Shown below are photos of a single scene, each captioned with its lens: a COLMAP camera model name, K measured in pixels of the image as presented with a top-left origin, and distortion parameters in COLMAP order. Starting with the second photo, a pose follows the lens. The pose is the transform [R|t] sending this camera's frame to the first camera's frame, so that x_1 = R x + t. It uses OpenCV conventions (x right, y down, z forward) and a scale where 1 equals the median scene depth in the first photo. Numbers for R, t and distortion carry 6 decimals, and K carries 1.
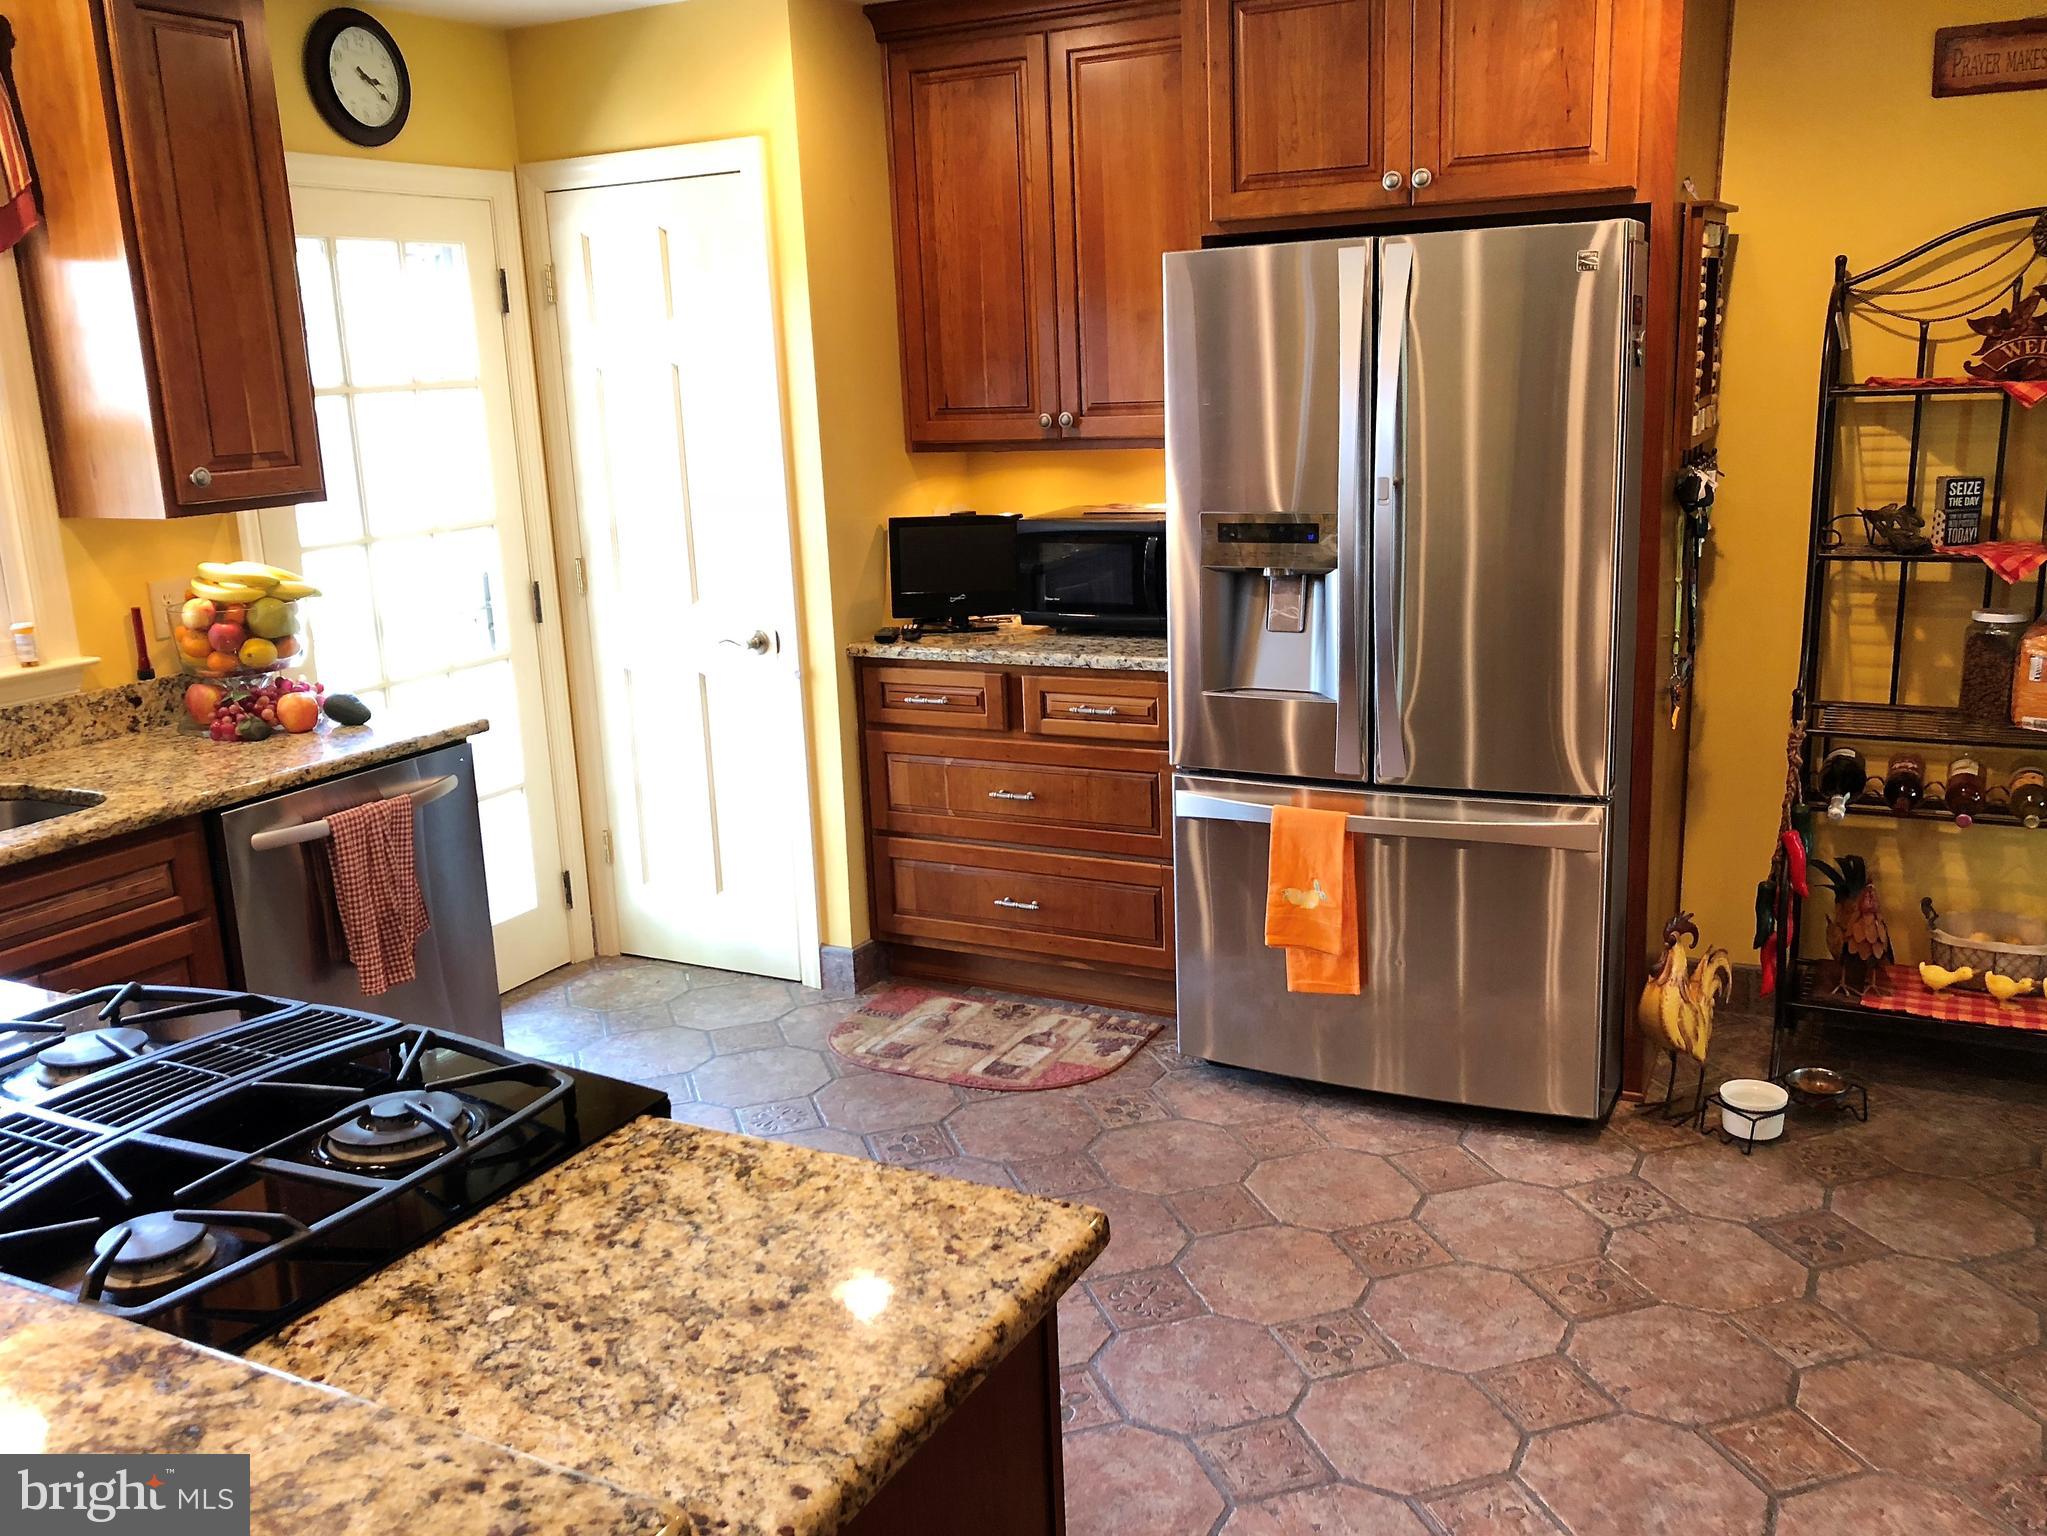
lens RADIAL K [[1769.0, 0, 1027.4], [0, 1769.0, 779.4], [0, 0, 1]] dist [0.013193, 0.013211]
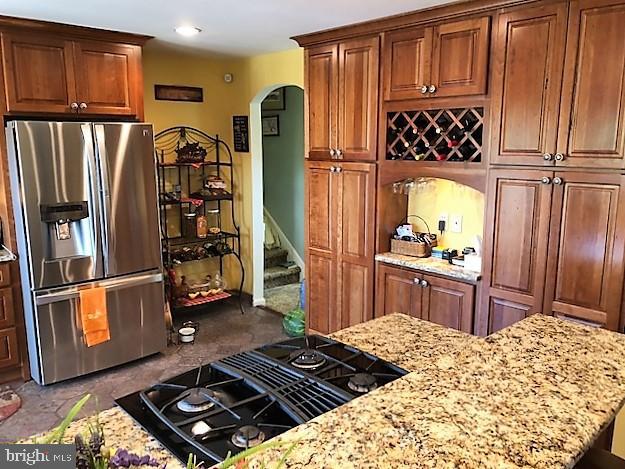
lens RADIAL K [[517.9, 0, 312.5], [0, 517.9, 234.5], [0, 0, 1]] dist [0.067515, -0.101114]
pose [[0.341001, -0.127833, 0.931331, -0.596992], [0.206064, 0.976781, 0.058622, -0.054897], [-0.917200, 0.171923, 0.359425, 0.244043]]
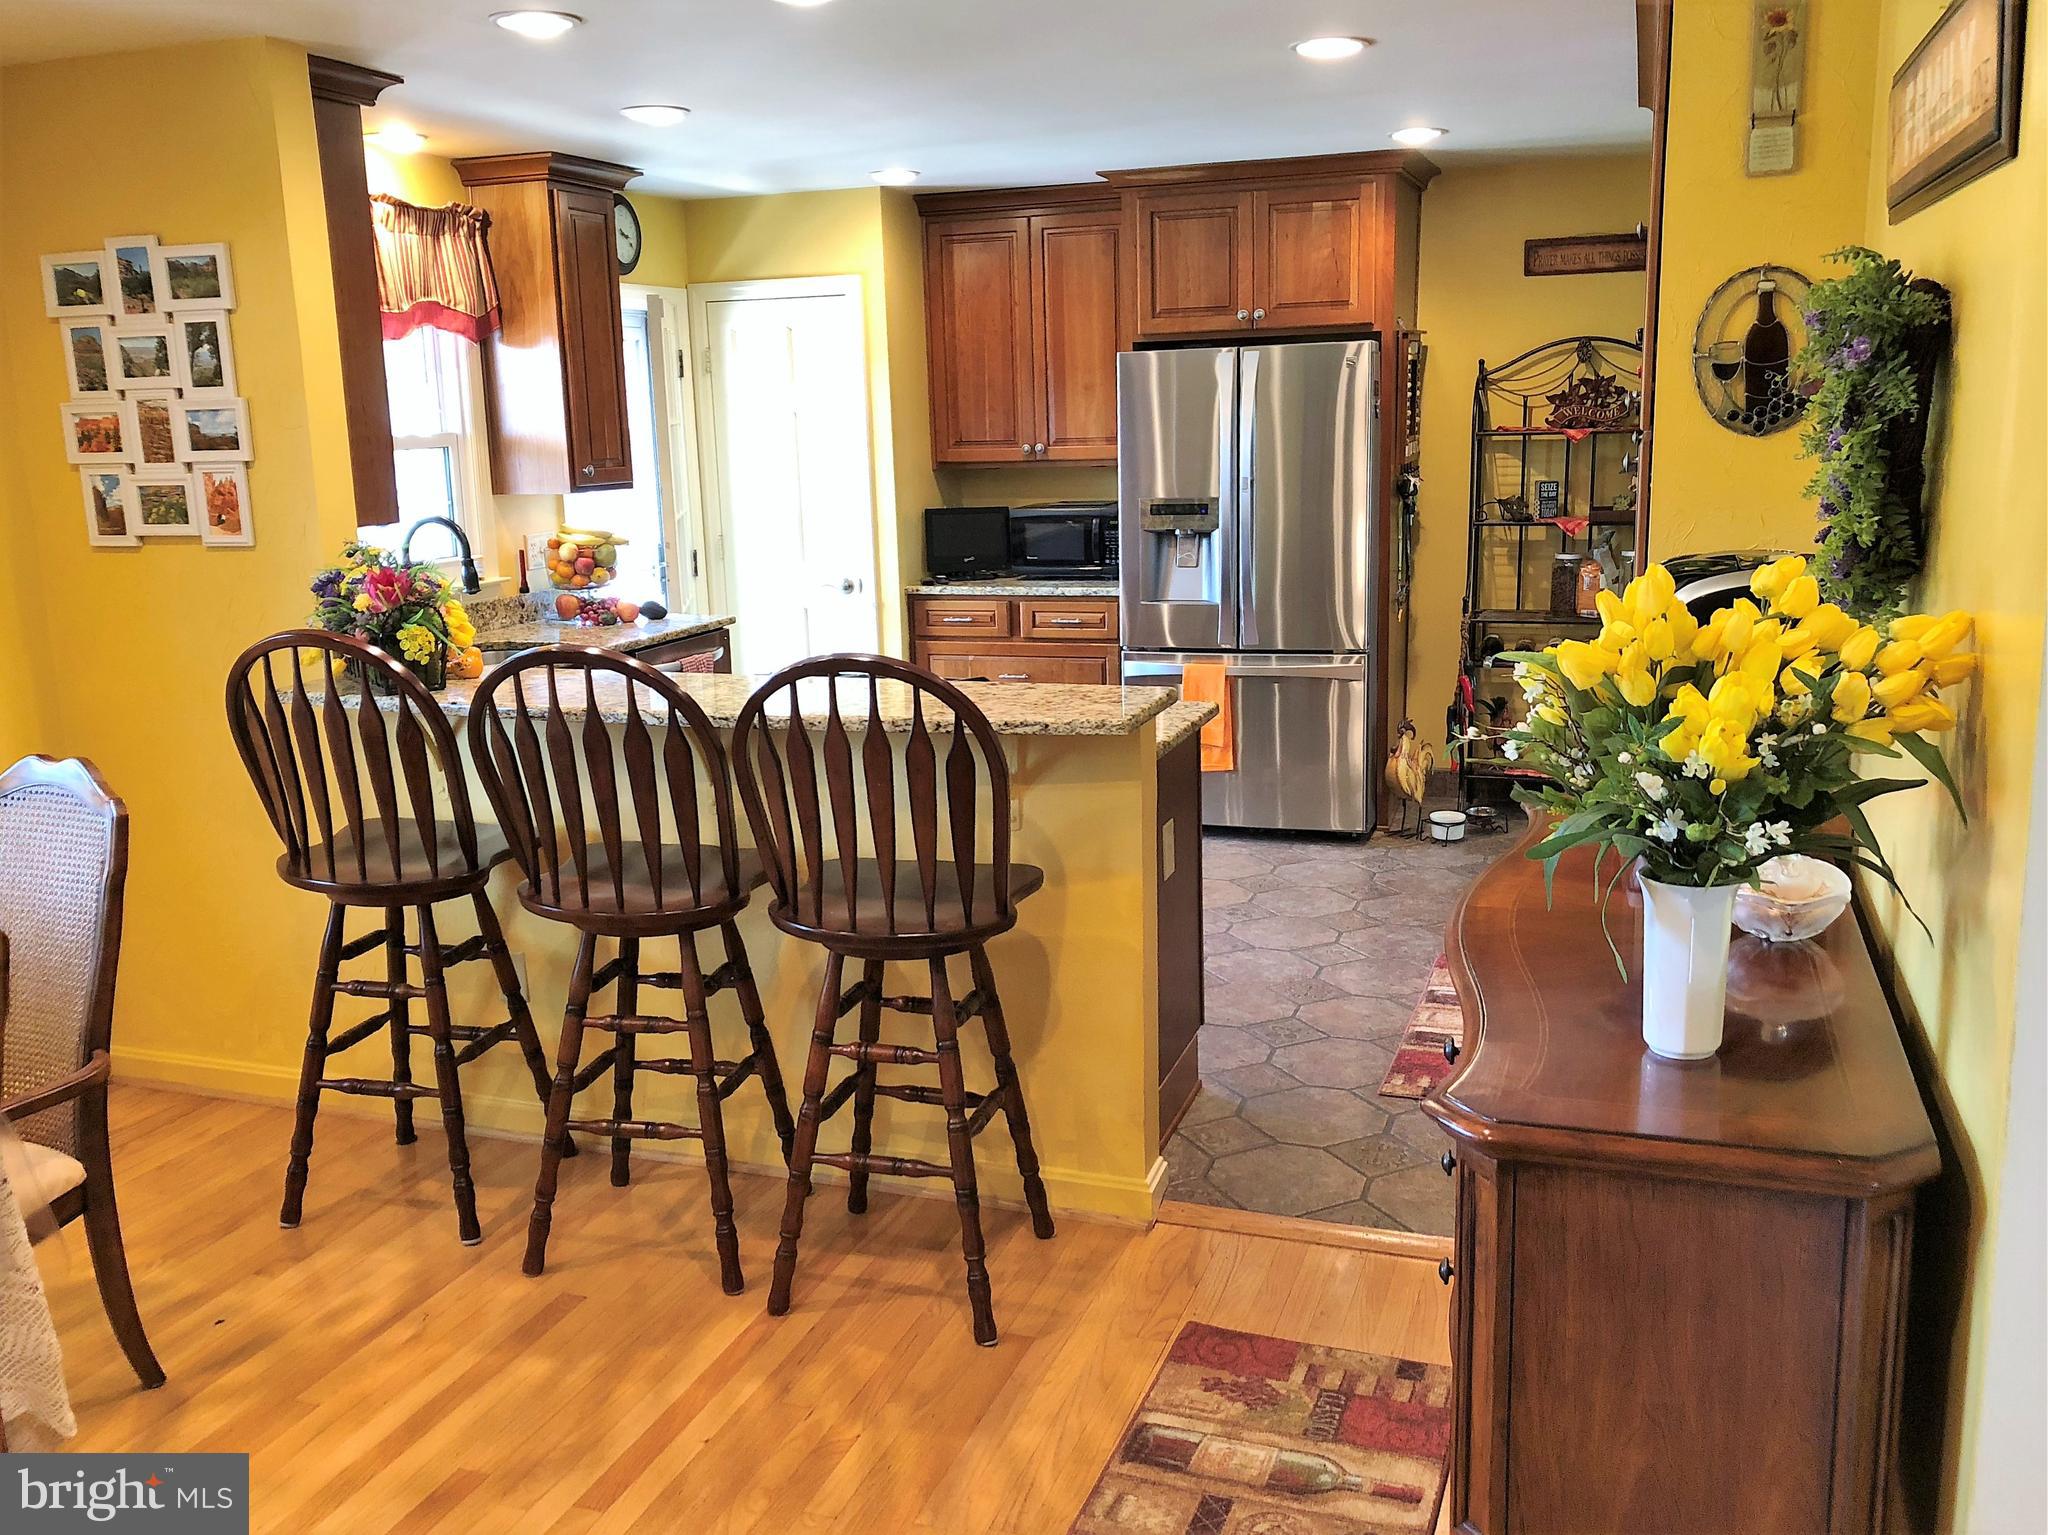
lens RADIAL K [[1747.7, 0, 1024.0], [0, 1747.7, 767.5], [0, 0, 1]] dist [0.146401, -0.419609]
pose [[0.989829, -0.015627, 0.141398, -0.270248], [0.020781, 0.999169, -0.035052, 0.177732], [-0.140733, 0.037634, 0.989332, -0.713519]]
